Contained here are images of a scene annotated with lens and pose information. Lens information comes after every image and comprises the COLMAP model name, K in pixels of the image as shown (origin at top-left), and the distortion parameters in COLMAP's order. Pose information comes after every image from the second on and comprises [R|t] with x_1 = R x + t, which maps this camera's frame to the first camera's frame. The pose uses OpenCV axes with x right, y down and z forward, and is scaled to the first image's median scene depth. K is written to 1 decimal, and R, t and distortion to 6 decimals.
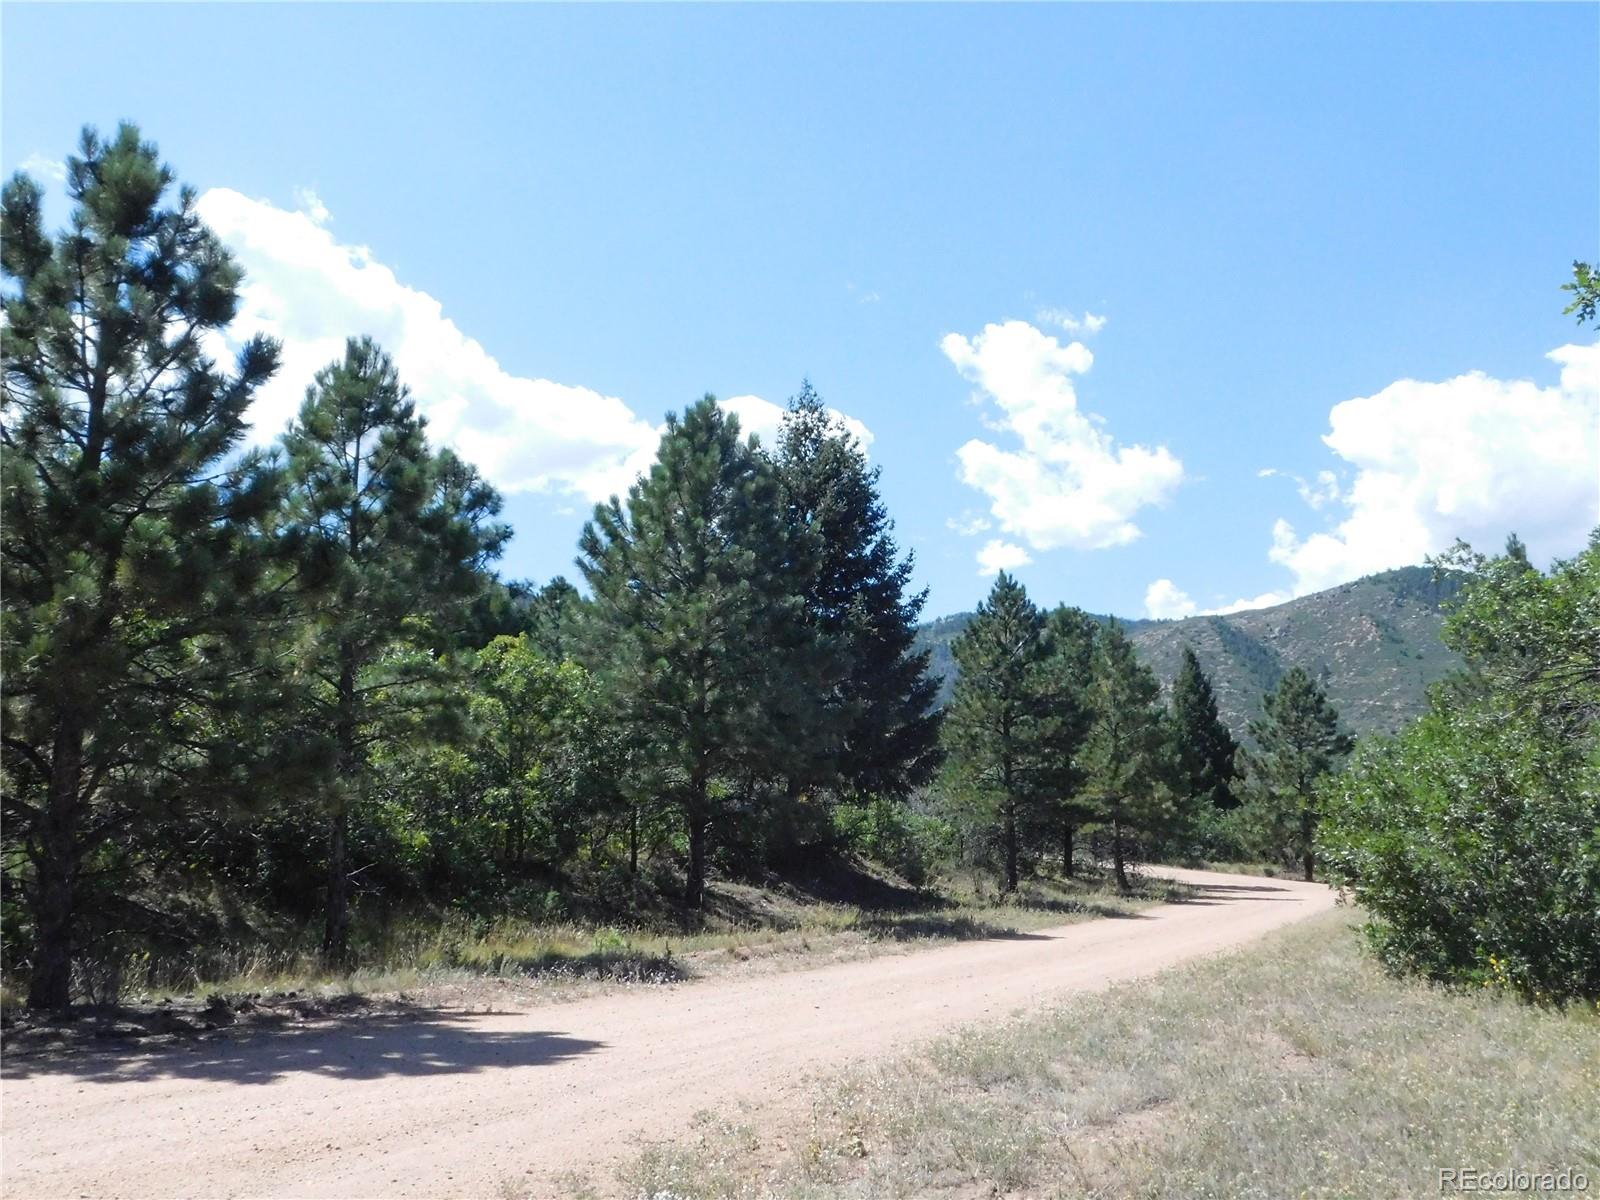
lens RADIAL K [[1420.8, 0, 800.0], [0, 1420.8, 600.0], [0, 0, 1]] dist [-0.003515, 0.015470]
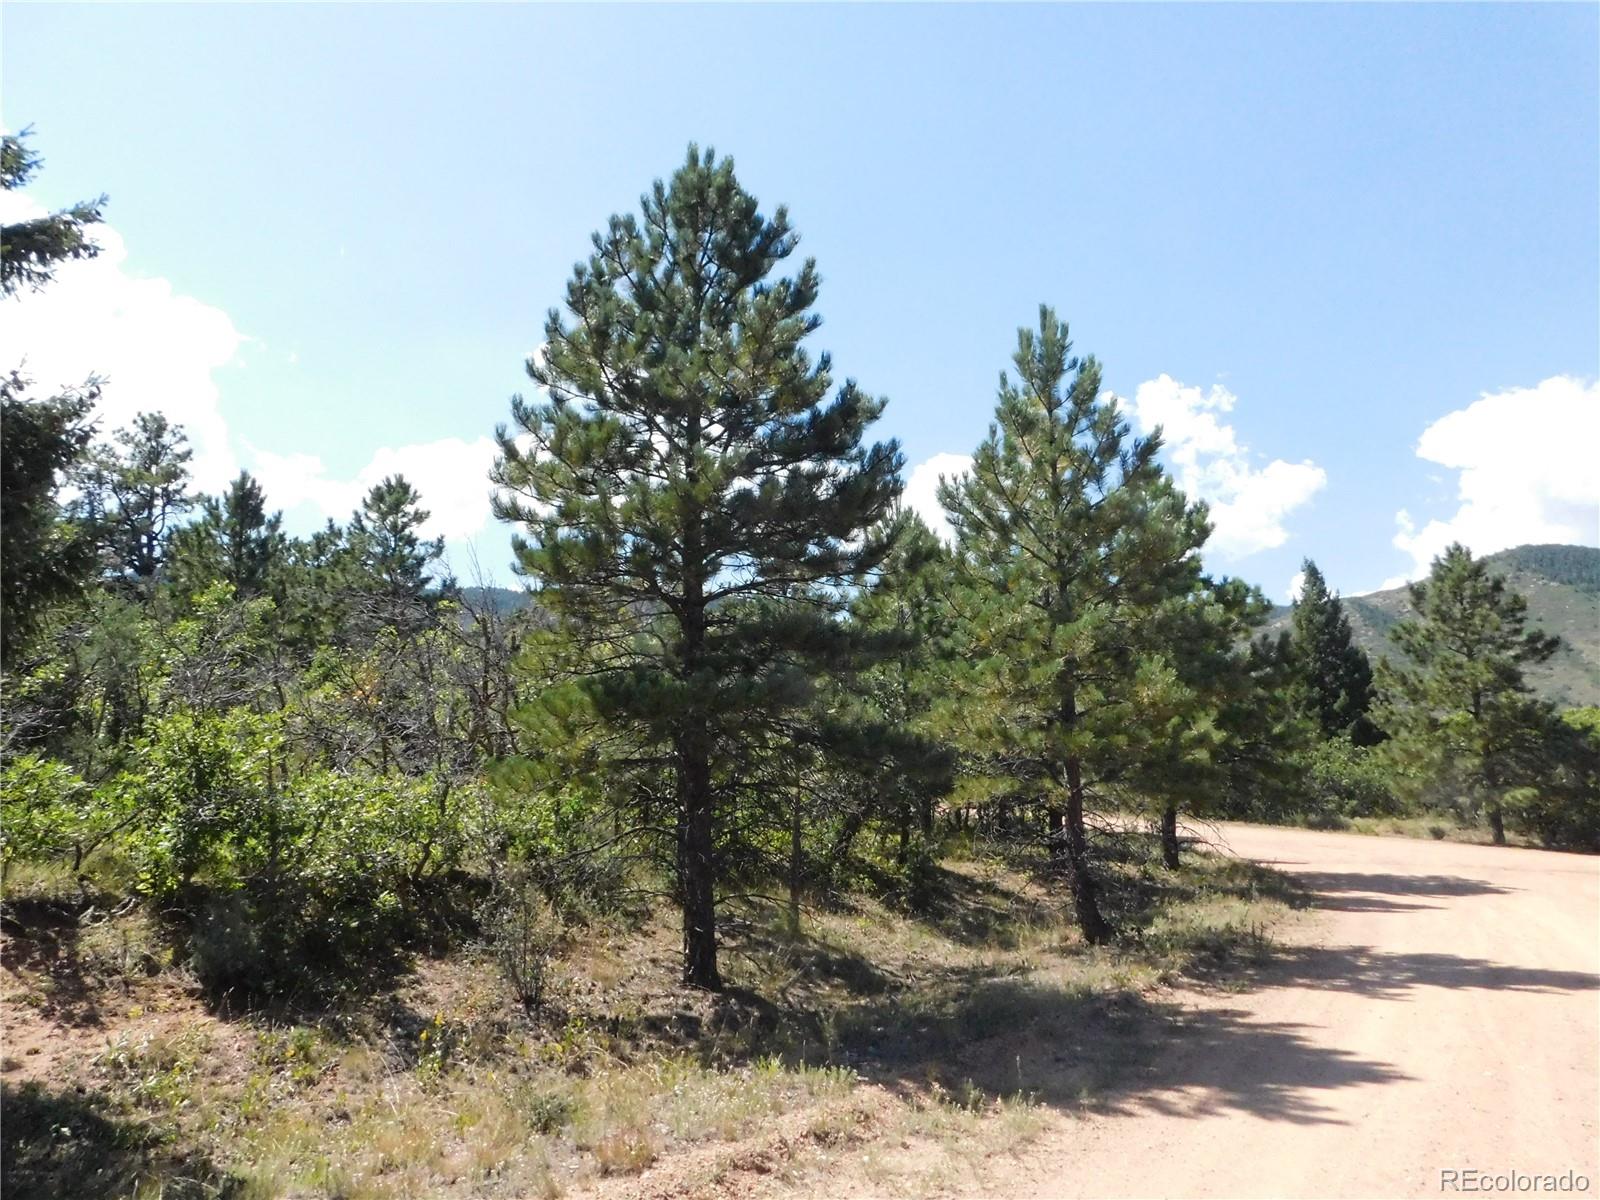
lens RADIAL K [[1054.7, 0, 803.8], [0, 1054.7, 595.1], [0, 0, 1]] dist [-0.073625, 0.059522]
pose [[0.977213, -0.066923, -0.201437, 0.357123], [0.062582, 0.997651, -0.027848, 0.182903], [0.202828, 0.014607, 0.979105, 1.151434]]
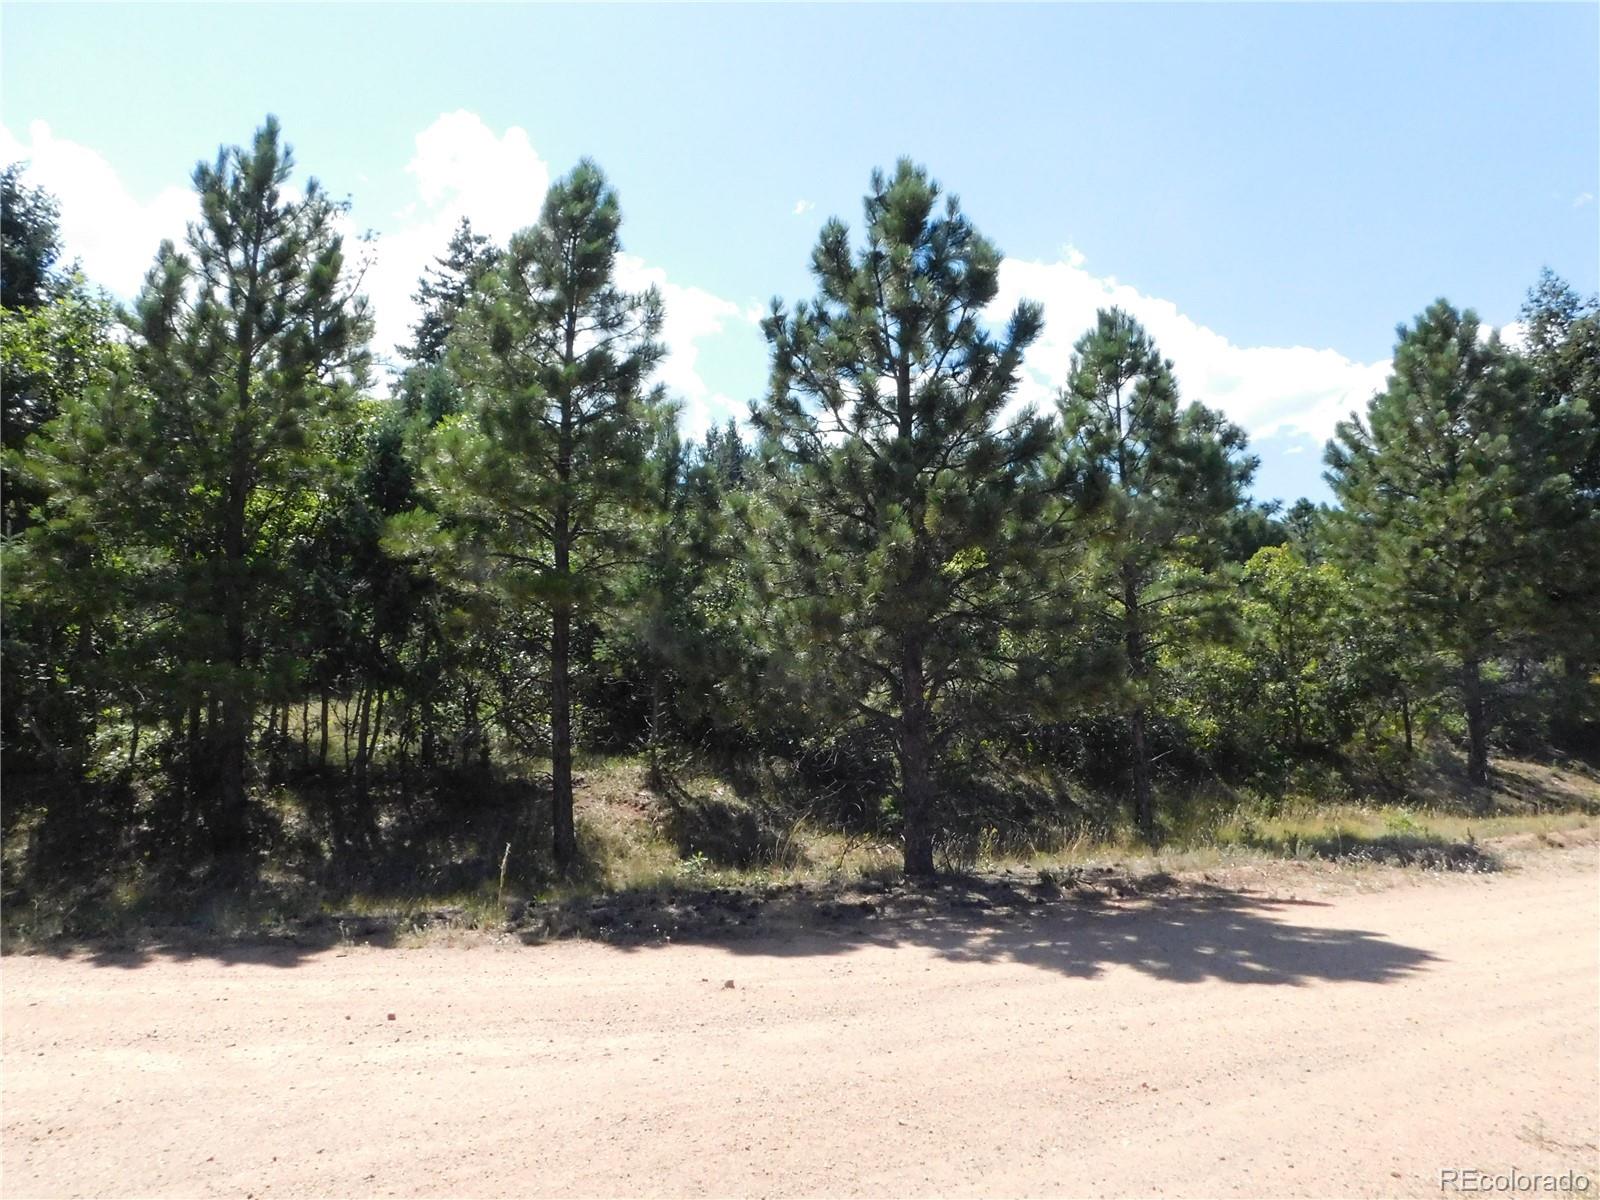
lens RADIAL K [[1061.7, 0, 833.7], [0, 1061.7, 599.9], [0, 0, 1]] dist [-0.053909, 0.041192]
pose [[0.827815, -0.082477, -0.554905, -0.032032], [0.113013, 0.993373, 0.020946, 0.011230], [0.549500, -0.080050, 0.831650, 0.117381]]
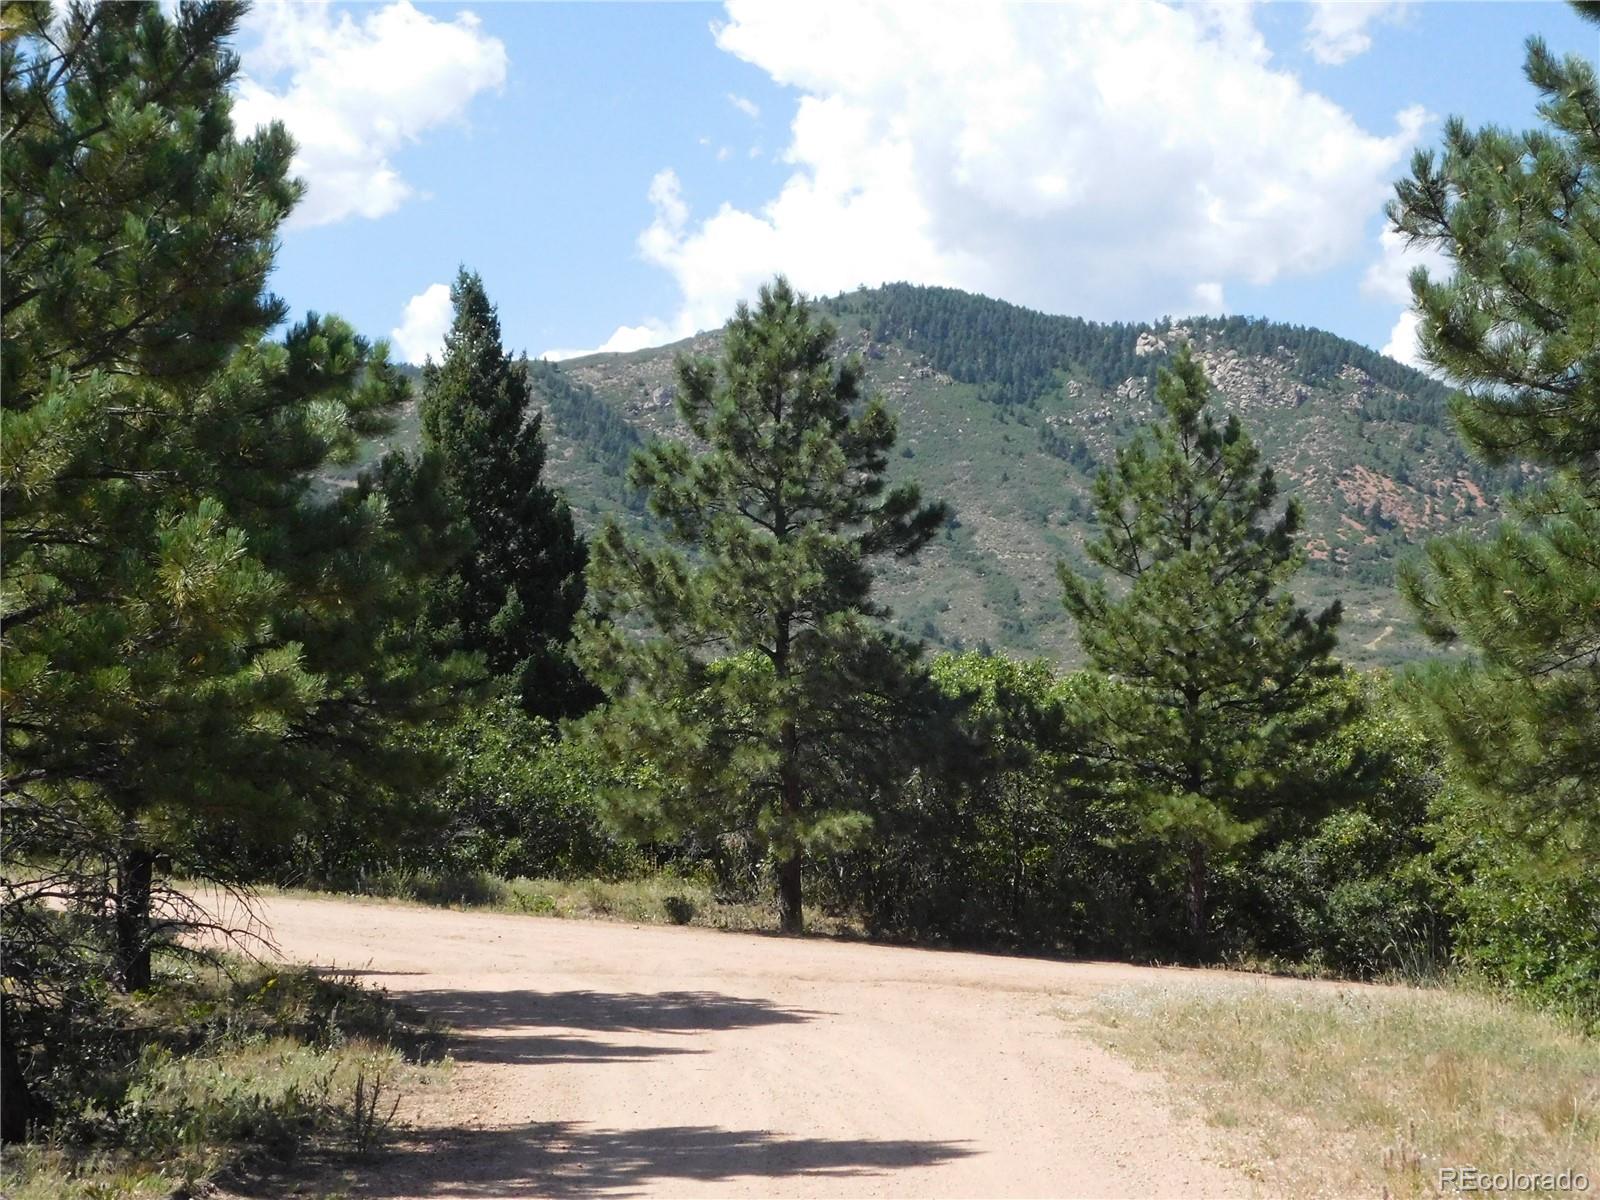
lens RADIAL K [[2818.9, 0, 800.0], [0, 2818.9, 600.0], [0, 0, 1]] dist [0.018092, 0.112488]
pose [[0.929657, 0.009067, 0.368315, 0.315546], [-0.044155, 0.995234, 0.086950, 0.171765], [-0.365771, -0.097096, 0.925626, 1.069558]]
